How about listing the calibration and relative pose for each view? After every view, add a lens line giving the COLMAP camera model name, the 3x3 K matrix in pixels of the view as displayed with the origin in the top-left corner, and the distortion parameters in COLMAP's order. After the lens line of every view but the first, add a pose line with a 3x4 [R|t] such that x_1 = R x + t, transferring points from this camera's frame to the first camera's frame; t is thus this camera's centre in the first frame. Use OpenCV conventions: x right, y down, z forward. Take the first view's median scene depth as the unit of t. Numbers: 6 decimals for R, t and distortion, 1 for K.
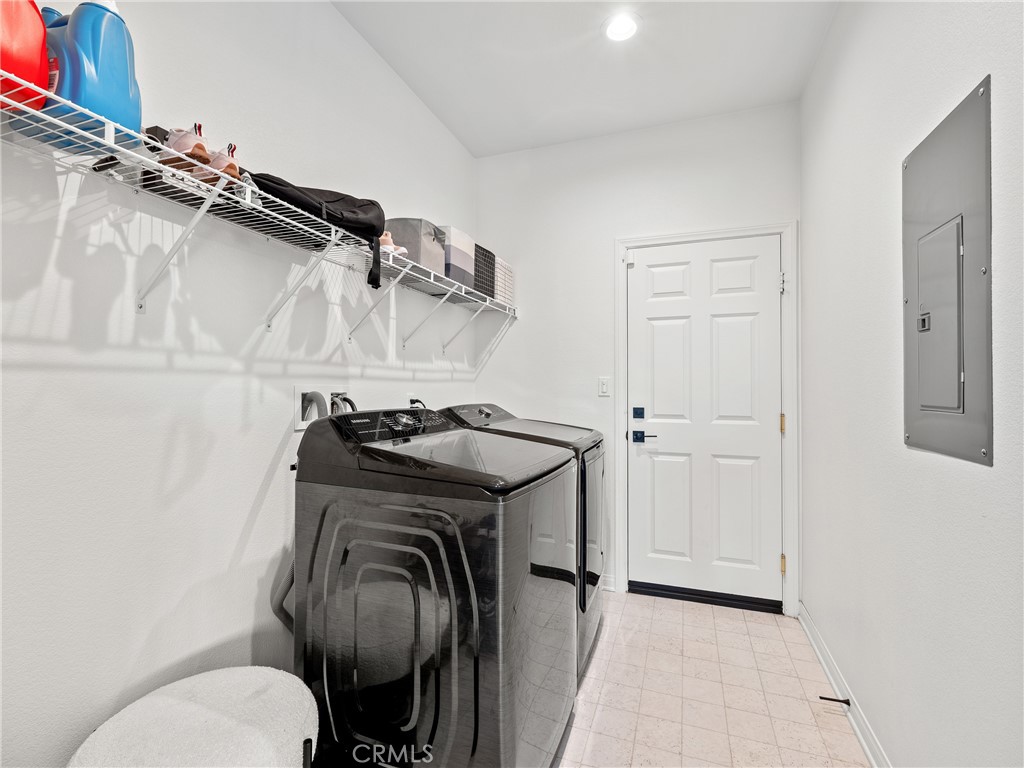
lens RADIAL K [[470.4, 0, 513.4], [0, 470.4, 385.1], [0, 0, 1]] dist [0.002740, -0.000628]
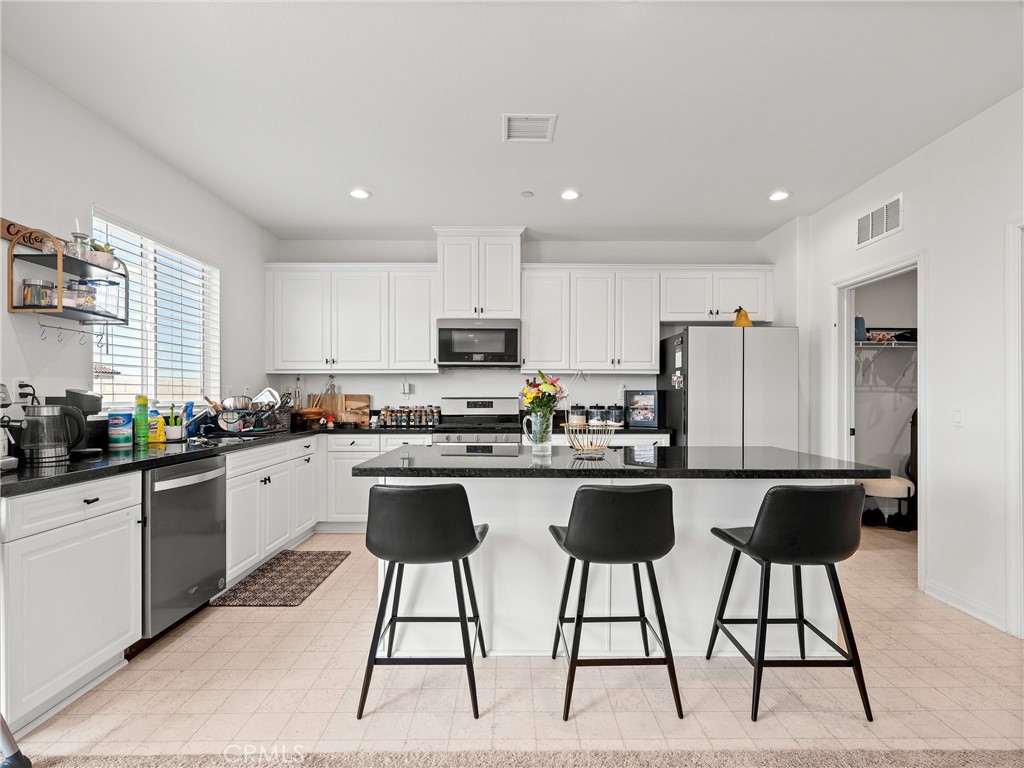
lens RADIAL K [[507.6, 0, 514.8], [0, 507.6, 392.6], [0, 0, 1]] dist [0.002097, -0.000094]
pose [[0.365759, -0.005978, -0.930691, 1.866313], [0.002635, 0.999982, -0.005388, -0.011561], [0.930706, -0.000482, 0.365768, -2.920163]]
